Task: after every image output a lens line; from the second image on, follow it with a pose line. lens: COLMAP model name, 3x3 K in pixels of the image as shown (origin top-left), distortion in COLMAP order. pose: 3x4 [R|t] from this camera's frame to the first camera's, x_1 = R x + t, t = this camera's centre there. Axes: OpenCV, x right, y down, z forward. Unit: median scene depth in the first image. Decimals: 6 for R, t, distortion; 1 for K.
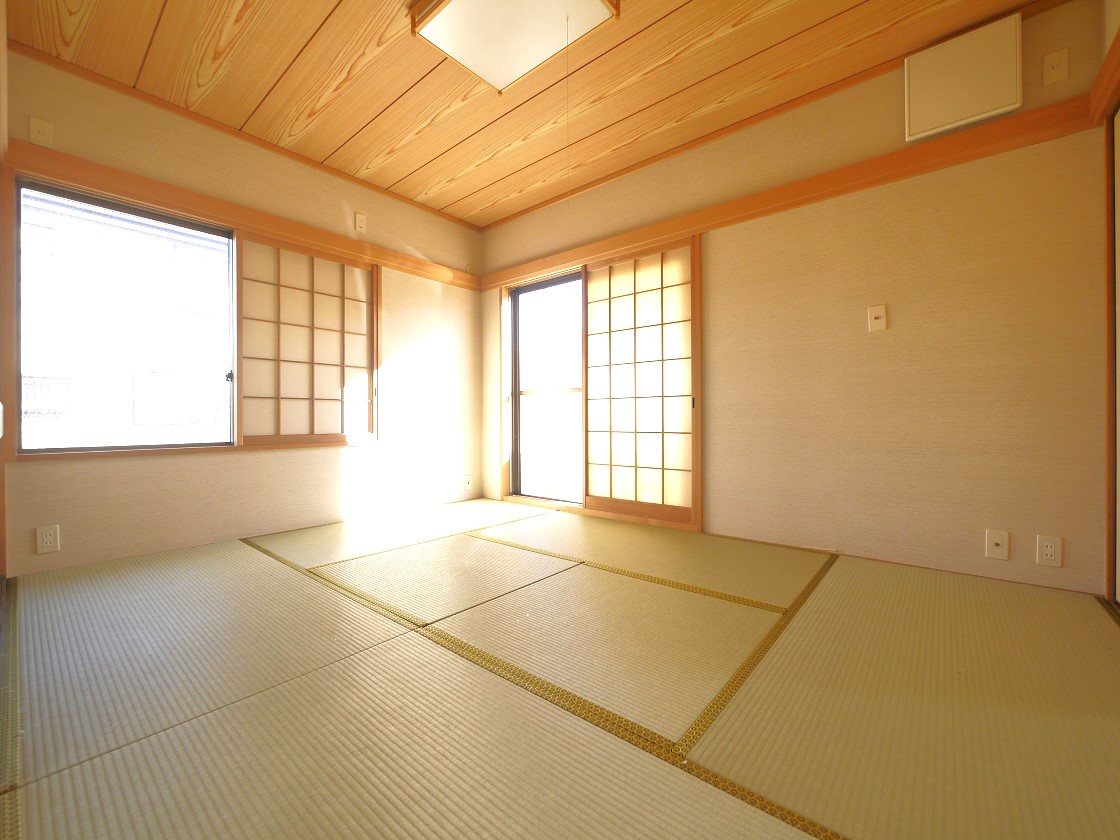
lens RADIAL K [[464.7, 0, 559.0], [0, 464.7, 420.9], [0, 0, 1]] dist [-0.006281, 0.000108]
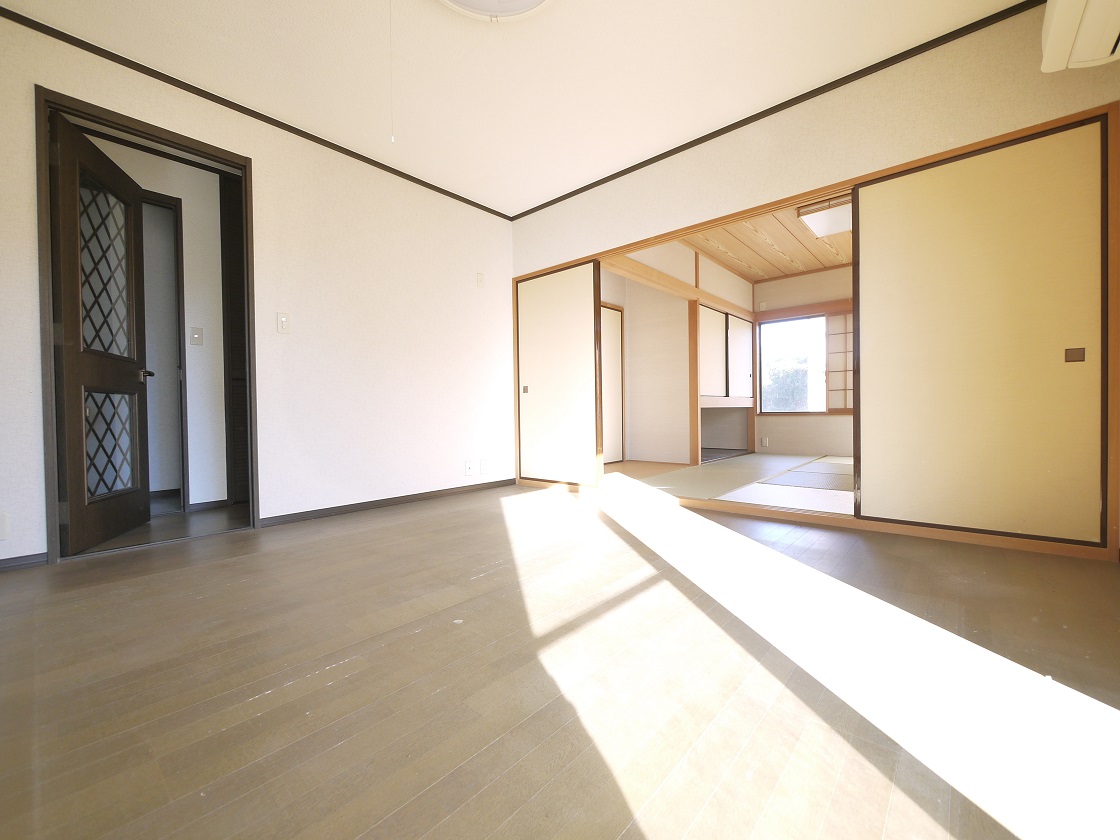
lens RADIAL K [[464.7, 0, 559.0], [0, 464.7, 420.9], [0, 0, 1]] dist [-0.006281, 0.000108]
pose [[-0.009051, 0.033650, -0.999393, 1.318332], [0.020599, 0.999228, 0.033458, -0.007319], [0.999747, -0.020283, -0.009737, -0.229269]]
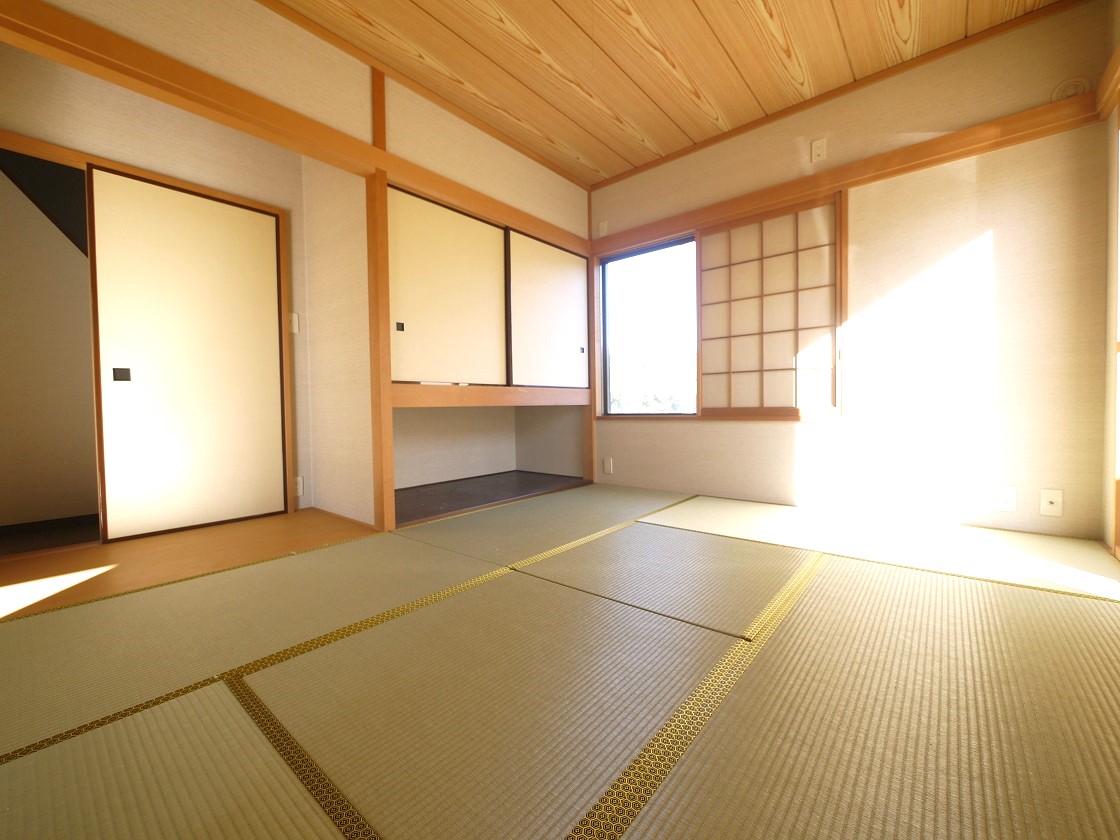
lens RADIAL K [[464.7, 0, 559.0], [0, 464.7, 420.9], [0, 0, 1]] dist [-0.006281, 0.000108]
pose [[0.008025, 0.040052, -0.999165, 0.418364], [0.019783, 0.998996, 0.040204, 0.009894], [0.999772, -0.020089, 0.007225, 0.544686]]
